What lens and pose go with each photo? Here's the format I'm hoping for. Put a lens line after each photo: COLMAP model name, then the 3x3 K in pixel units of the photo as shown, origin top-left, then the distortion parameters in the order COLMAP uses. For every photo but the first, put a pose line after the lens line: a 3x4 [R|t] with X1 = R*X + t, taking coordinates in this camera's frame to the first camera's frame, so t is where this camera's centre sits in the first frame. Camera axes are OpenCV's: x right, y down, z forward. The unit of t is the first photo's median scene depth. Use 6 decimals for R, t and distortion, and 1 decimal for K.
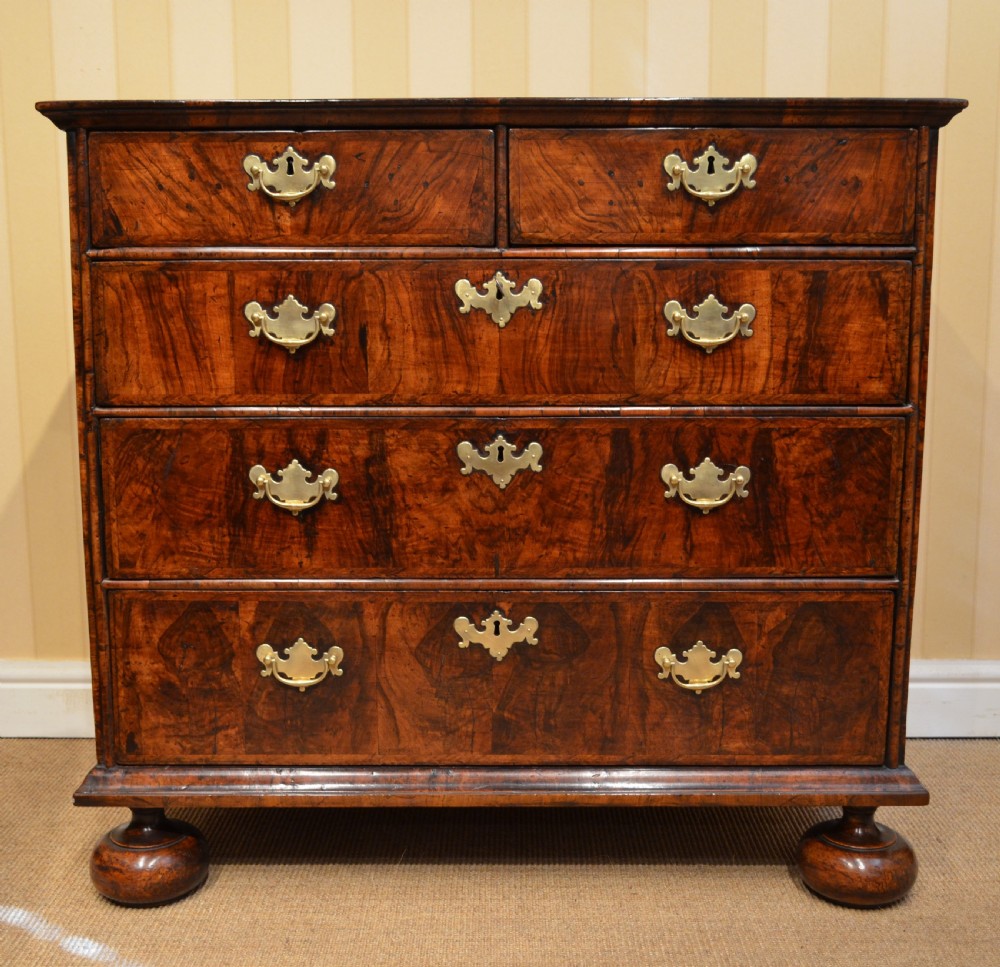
lens RADIAL K [[1313.5, 0, 508.3], [0, 1313.5, 490.5], [0, 0, 1]] dist [-0.024553, 0.002854]
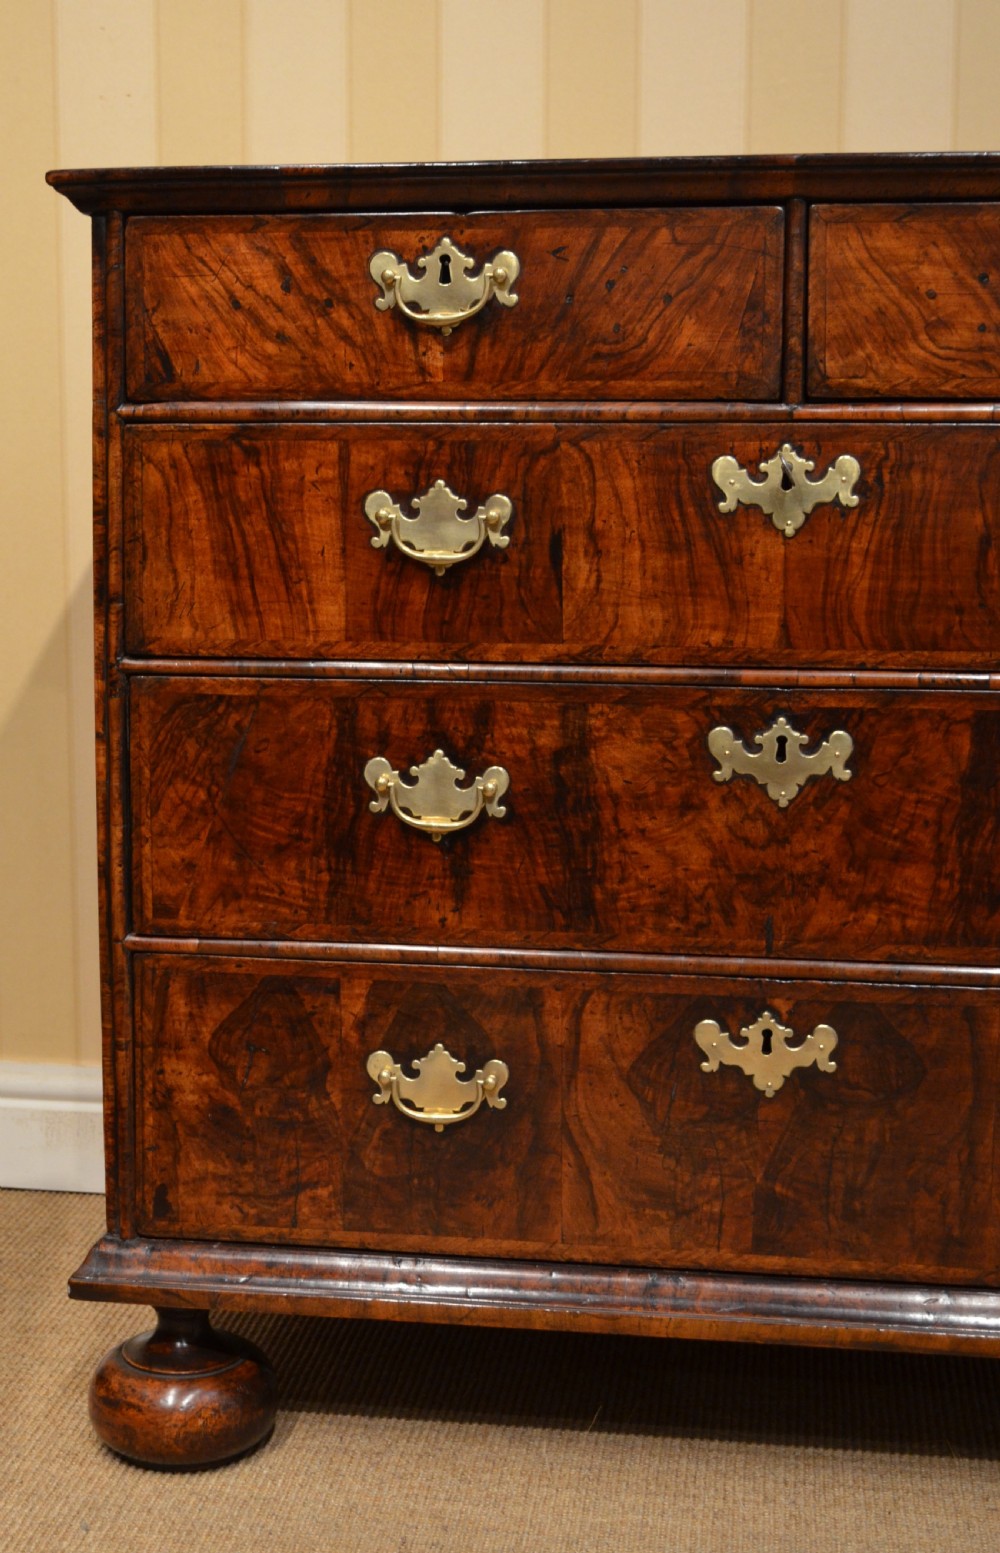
lens RADIAL K [[2345.0, 0, 401.7], [0, 2345.0, 771.9], [0, 0, 1]] dist [-0.011762, -0.034352]
pose [[0.986424, 0.026396, -0.162085, -0.002968], [-0.027689, 0.999600, -0.005721, -0.006238], [0.161869, 0.010131, 0.986760, -0.072126]]
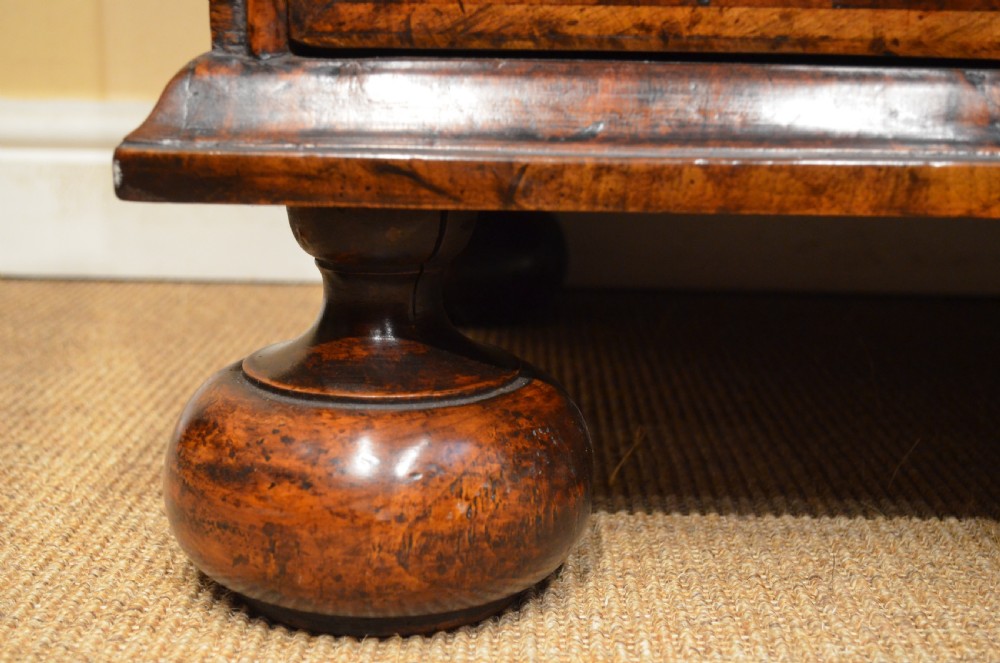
lens RADIAL K [[1492.8, 0, 507.5], [0, 1492.8, 344.6], [0, 0, 1]] dist [-0.015595, 0.021109]
pose [[0.999487, 0.023091, -0.022182, -0.252138], [-0.021438, 0.997170, 0.072062, 0.244041], [0.023784, -0.071549, 0.997153, 0.722826]]
